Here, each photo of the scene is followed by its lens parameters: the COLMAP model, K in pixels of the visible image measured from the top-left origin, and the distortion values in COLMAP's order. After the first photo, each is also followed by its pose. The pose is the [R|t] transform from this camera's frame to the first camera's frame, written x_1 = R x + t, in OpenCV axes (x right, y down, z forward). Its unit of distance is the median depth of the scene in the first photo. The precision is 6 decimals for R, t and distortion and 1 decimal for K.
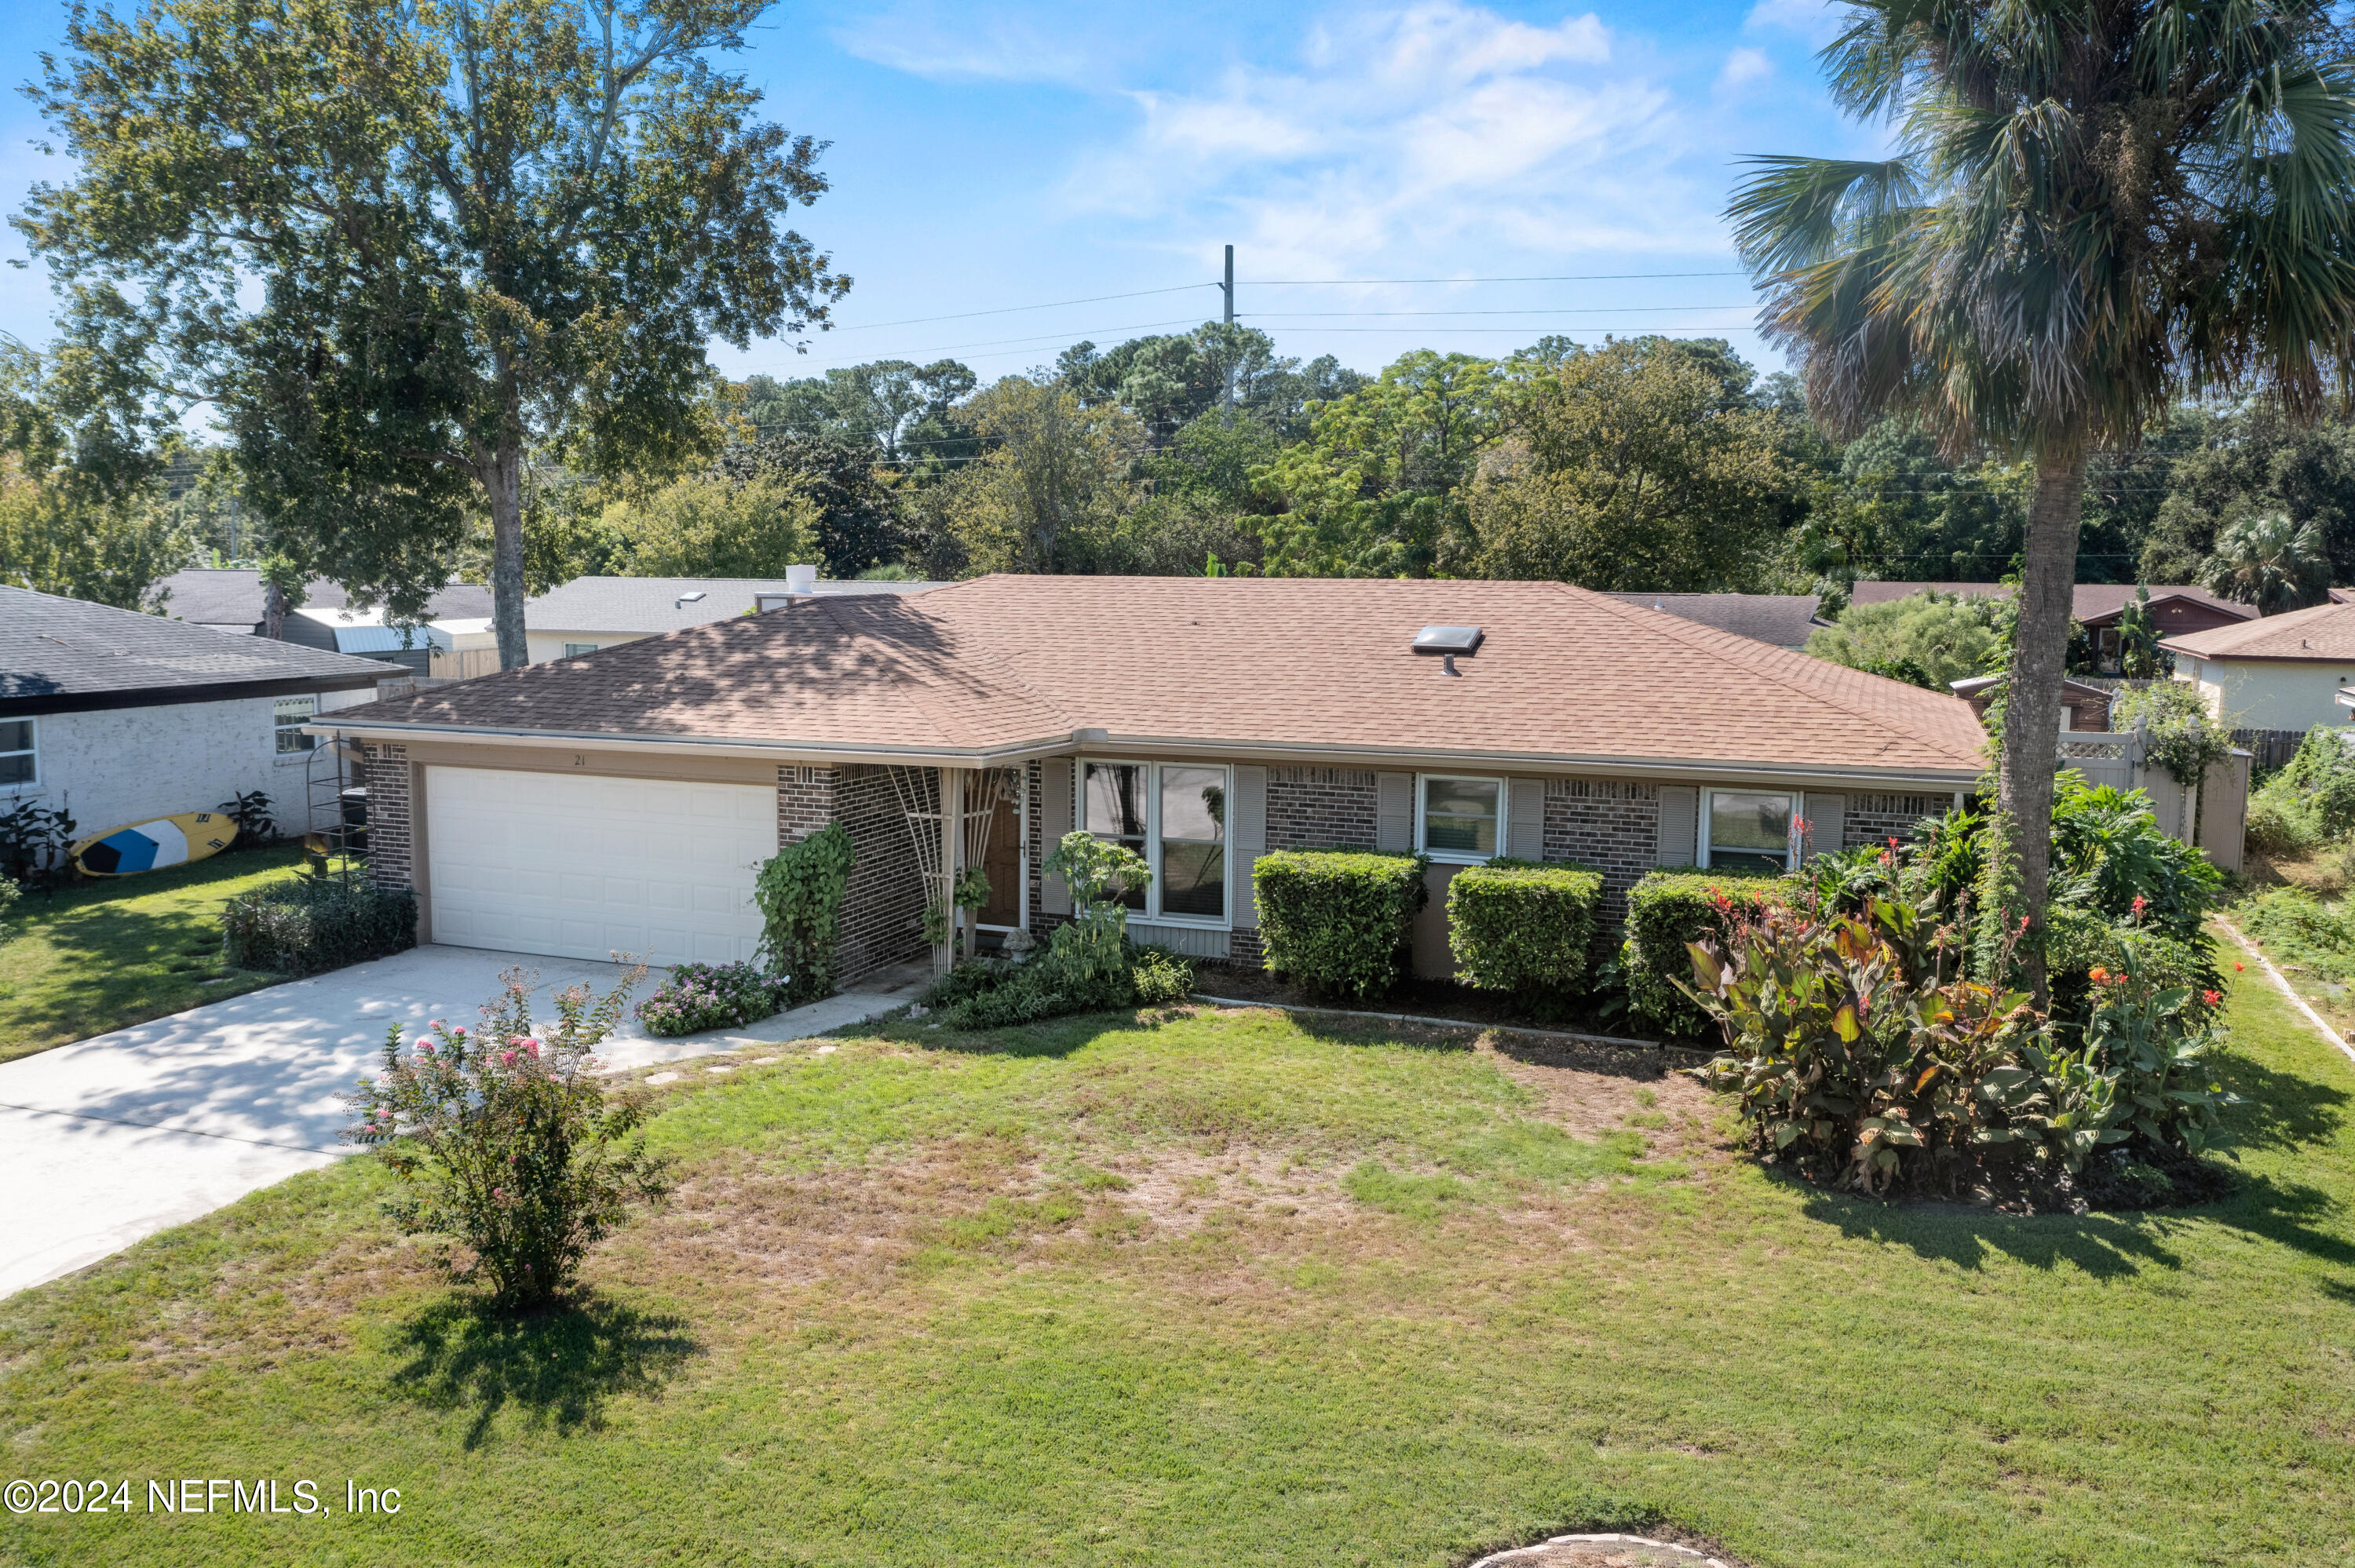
lens RADIAL K [[1876.2, 0, 1177.5], [0, 1876.2, 784.0], [0, 0, 1]] dist [-0.024707, 0.041936]
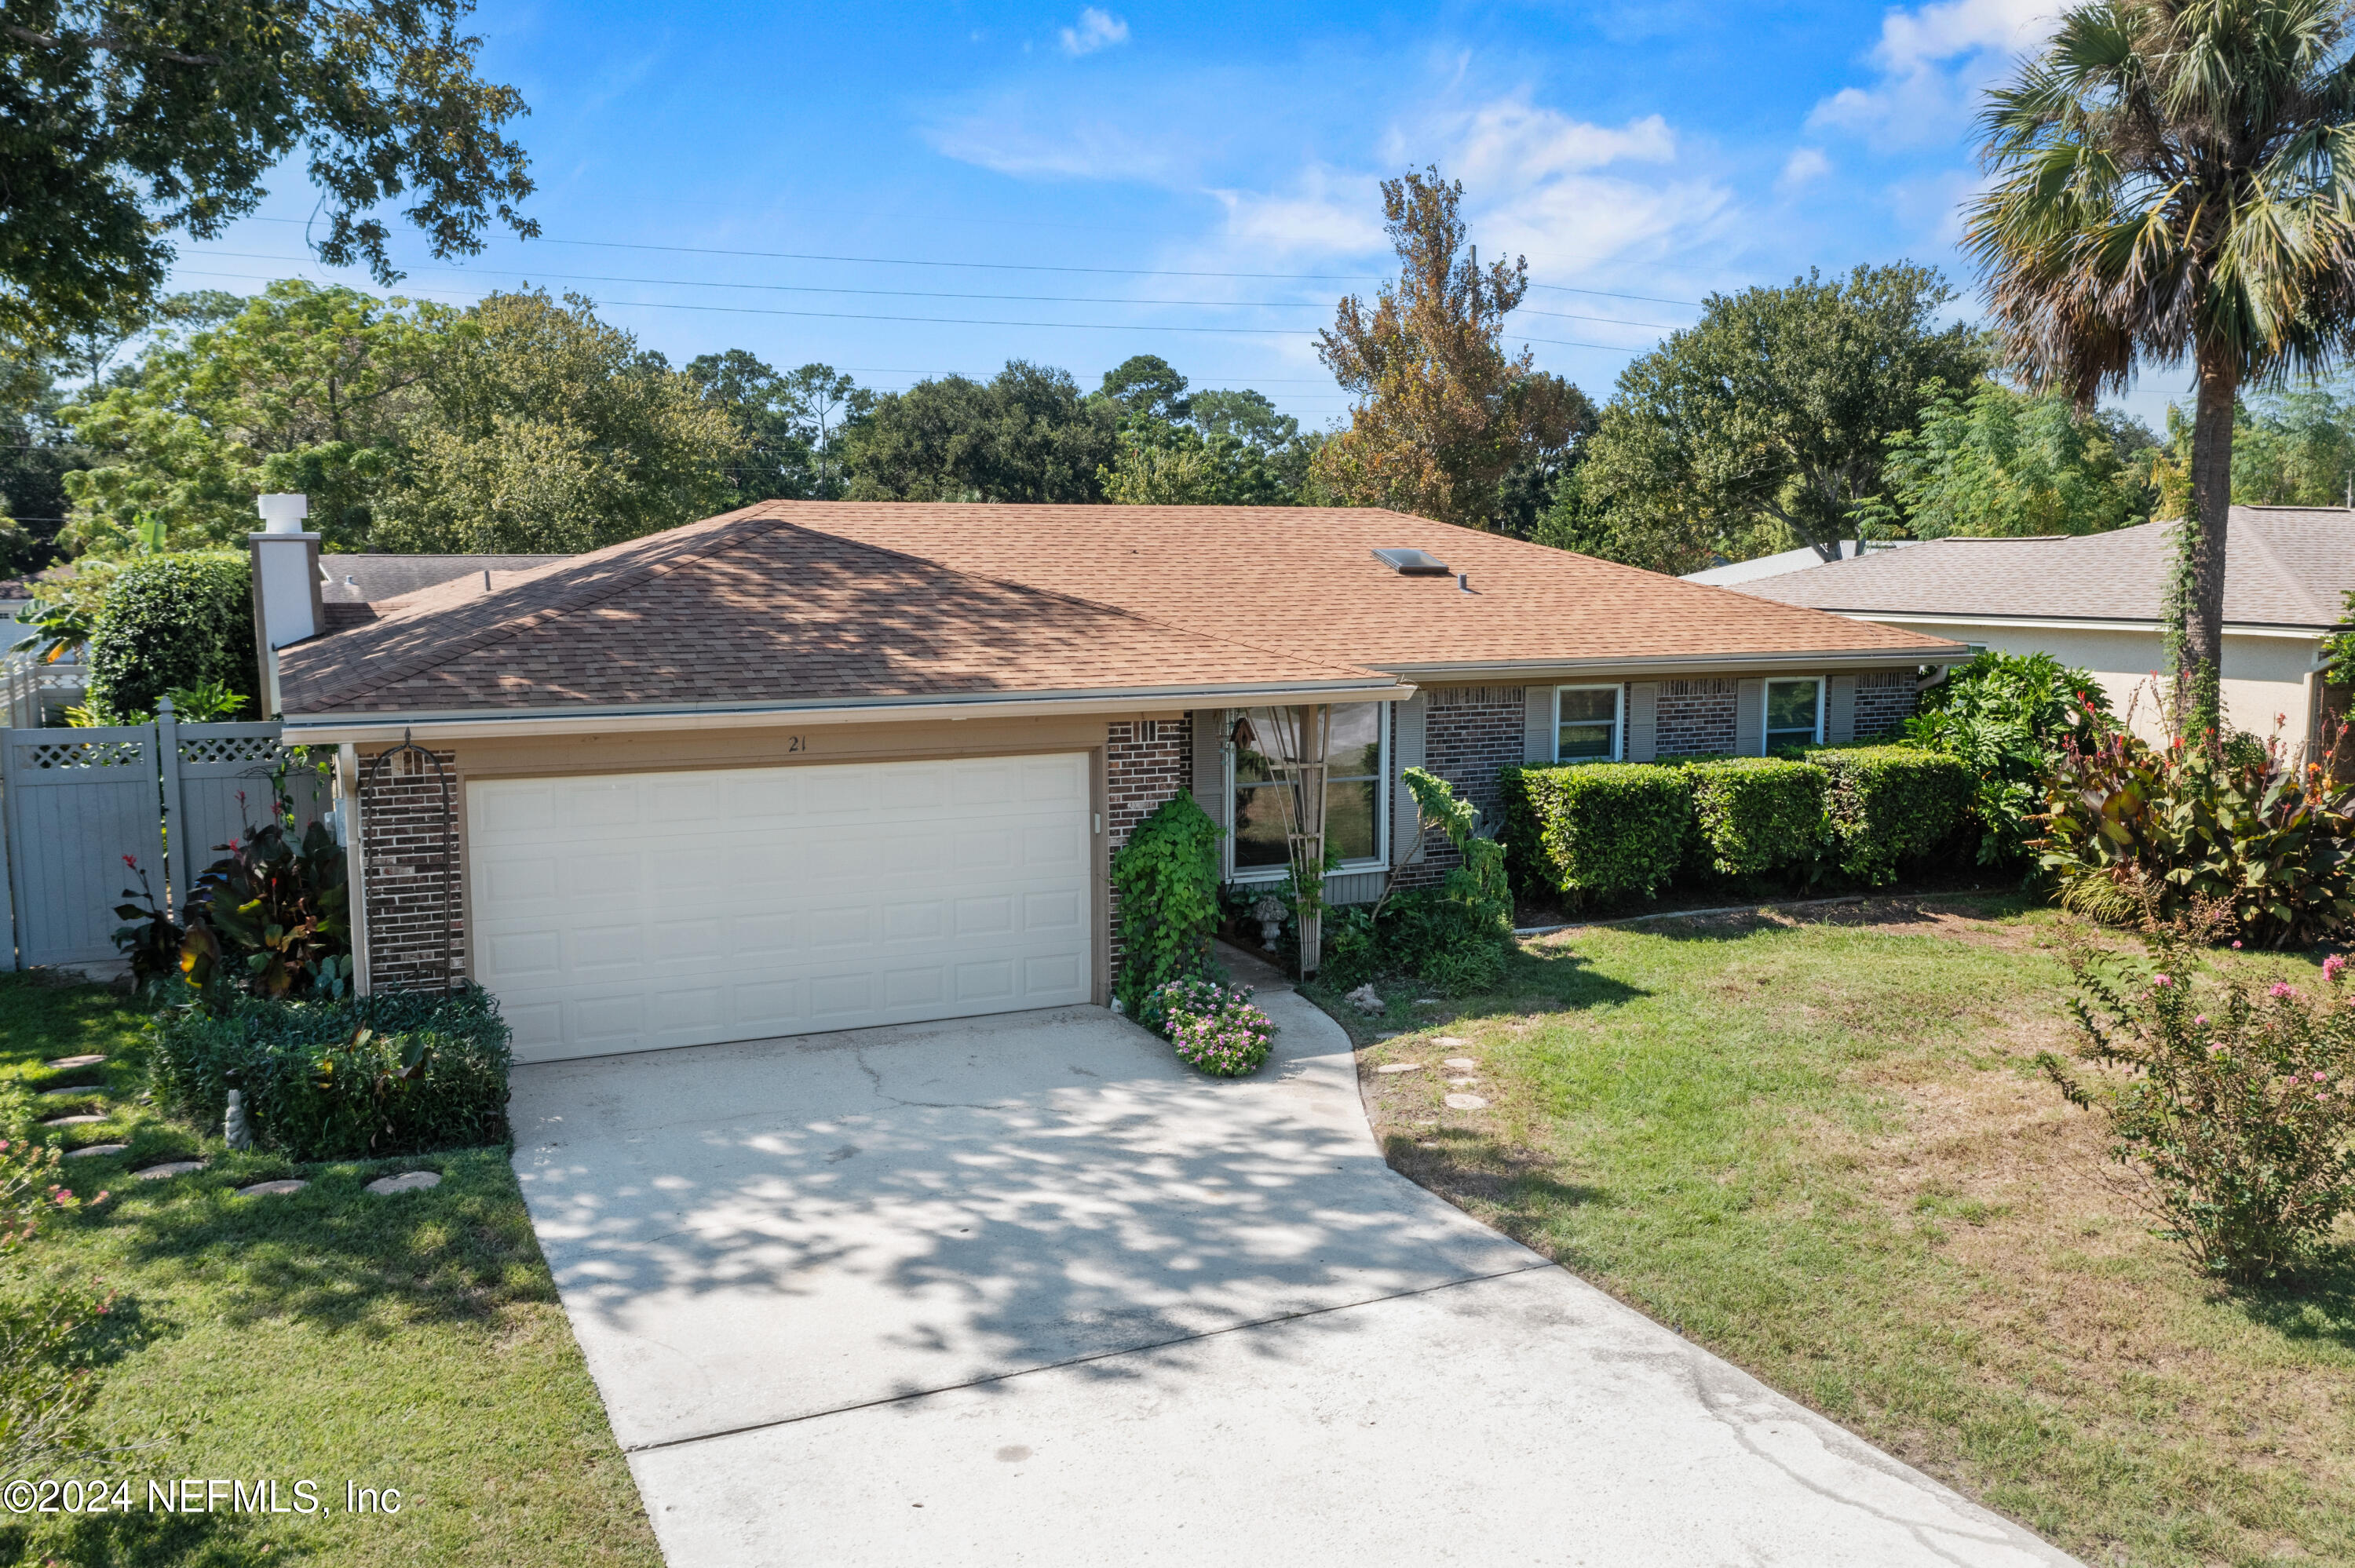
lens RADIAL K [[1868.7, 0, 1177.5], [0, 1868.7, 784.0], [0, 0, 1]] dist [-0.020004, 0.001589]
pose [[0.696969, -0.095893, 0.710661, -0.802744], [0.090507, 0.994857, 0.045478, -0.018592], [-0.711367, 0.032623, 0.702064, 0.477927]]
